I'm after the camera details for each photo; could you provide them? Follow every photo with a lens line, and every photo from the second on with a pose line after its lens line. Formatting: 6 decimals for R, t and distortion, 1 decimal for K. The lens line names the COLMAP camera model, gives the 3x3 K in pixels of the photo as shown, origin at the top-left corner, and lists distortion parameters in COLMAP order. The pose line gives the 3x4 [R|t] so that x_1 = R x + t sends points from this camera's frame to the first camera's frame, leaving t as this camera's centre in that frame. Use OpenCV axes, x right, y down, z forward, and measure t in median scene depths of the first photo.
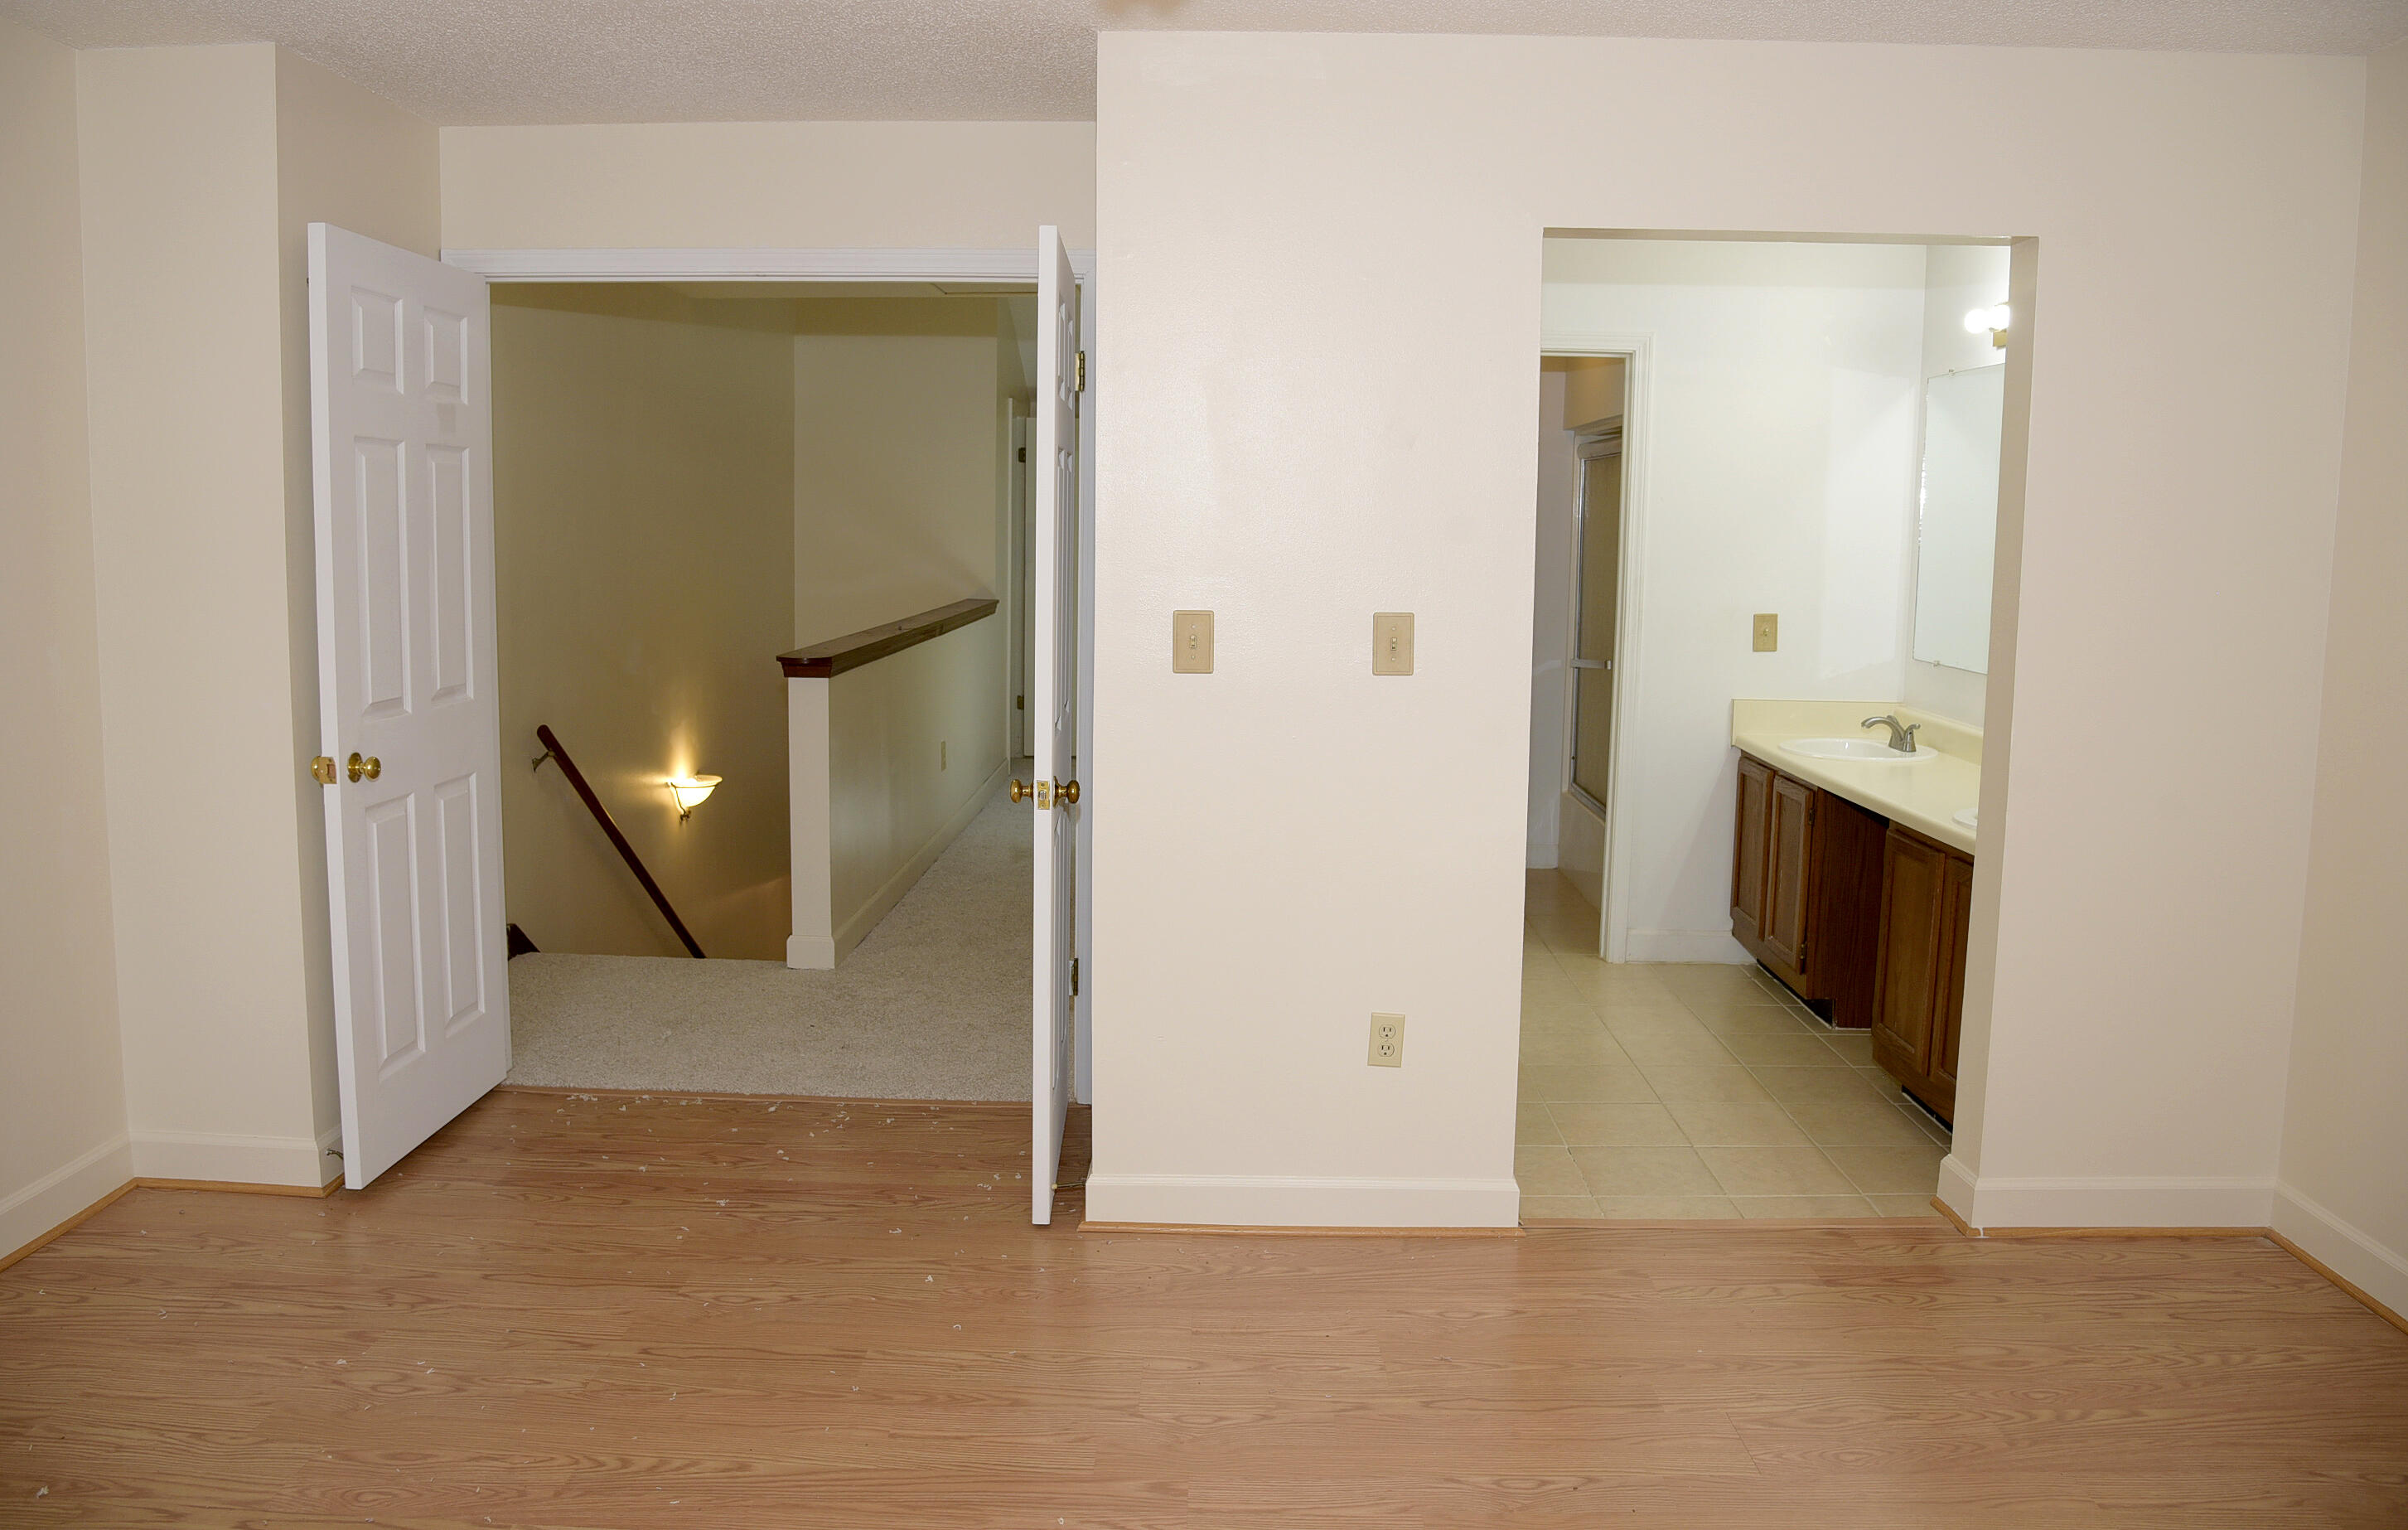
lens RADIAL K [[1807.9, 0, 1204.0], [0, 1807.9, 765.0], [0, 0, 1]] dist [-0.095827, 0.000303]
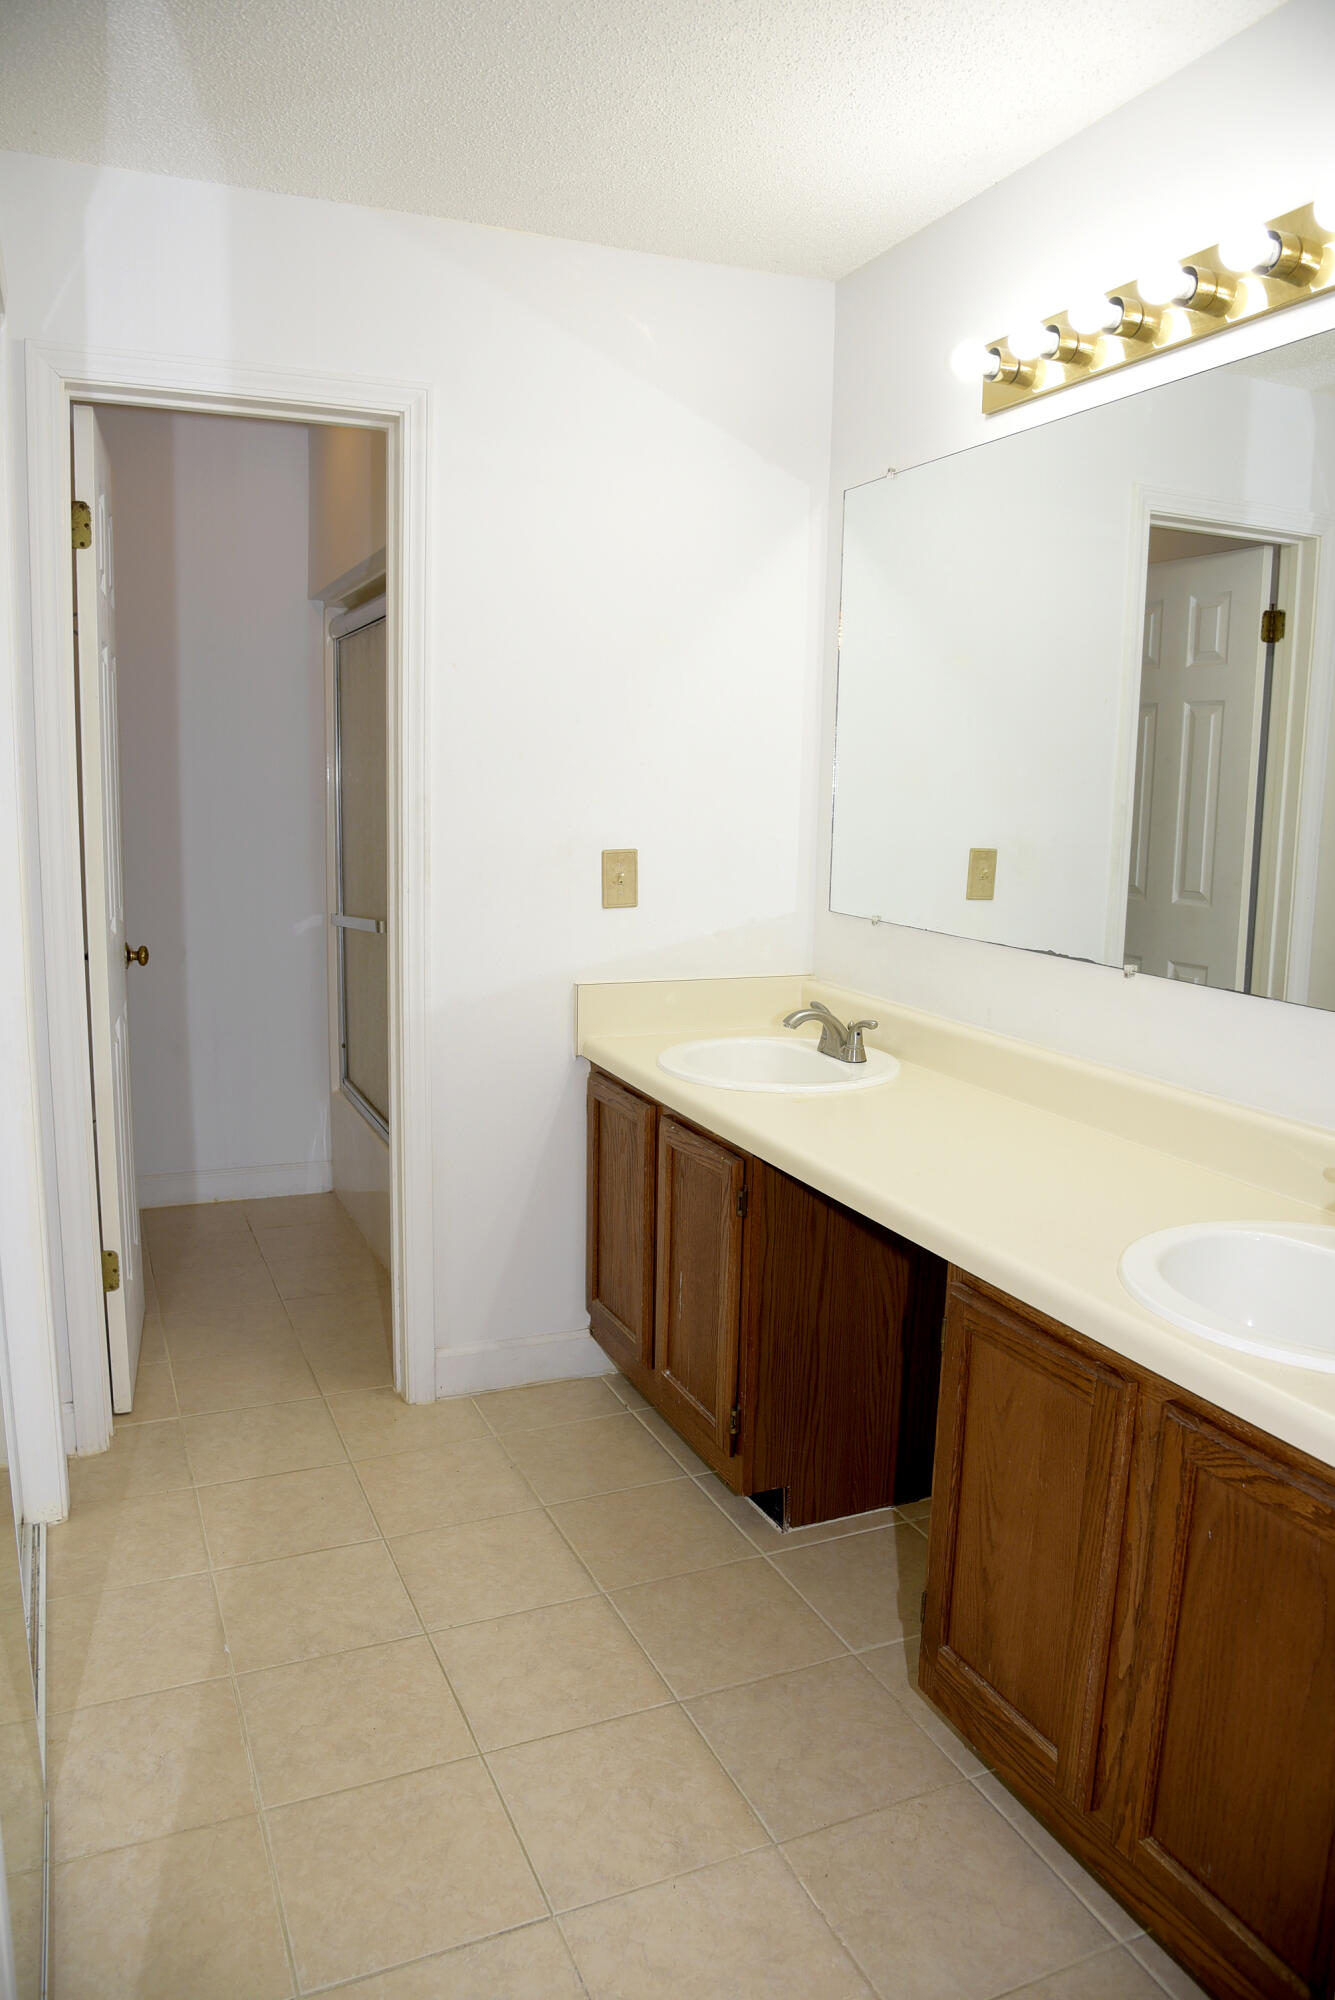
lens RADIAL K [[1352.4, 0, 667.5], [0, 1352.4, 1000.0], [0, 0, 1]] dist [-0.135633, 0.001936]
pose [[0.912269, -0.062579, 0.404784, 0.132049], [0.047472, 0.997754, 0.047263, -0.053355], [-0.406832, -0.023901, 0.913190, 0.556976]]
